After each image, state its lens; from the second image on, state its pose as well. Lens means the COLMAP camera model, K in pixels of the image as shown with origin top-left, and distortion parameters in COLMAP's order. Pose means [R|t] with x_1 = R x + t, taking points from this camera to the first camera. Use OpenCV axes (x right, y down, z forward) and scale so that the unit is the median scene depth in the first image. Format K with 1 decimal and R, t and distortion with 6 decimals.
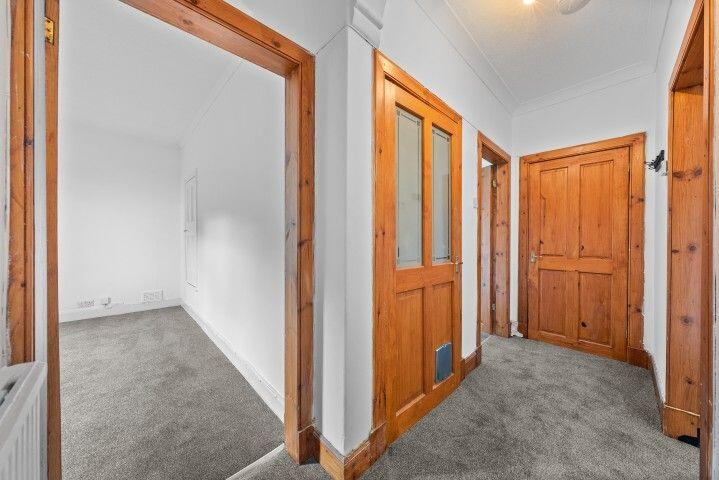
lens RADIAL K [[251.6, 0, 362.6], [0, 251.6, 240.8], [0, 0, 1]] dist [0.000916, 0.000172]
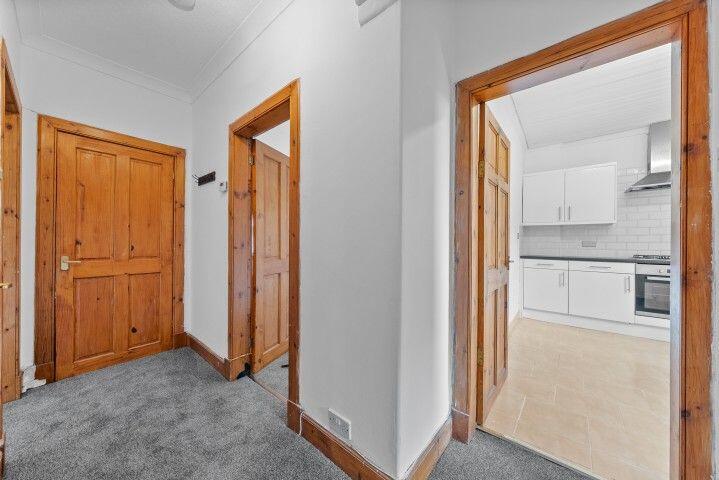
lens RADIAL K [[251.6, 0, 362.6], [0, 251.6, 240.8], [0, 0, 1]] dist [0.000916, 0.000172]
pose [[-0.108491, -0.004209, 0.994088, -0.143782], [0.002161, 0.999988, 0.004470, -0.001503], [-0.994095, 0.002633, -0.108481, 0.260477]]
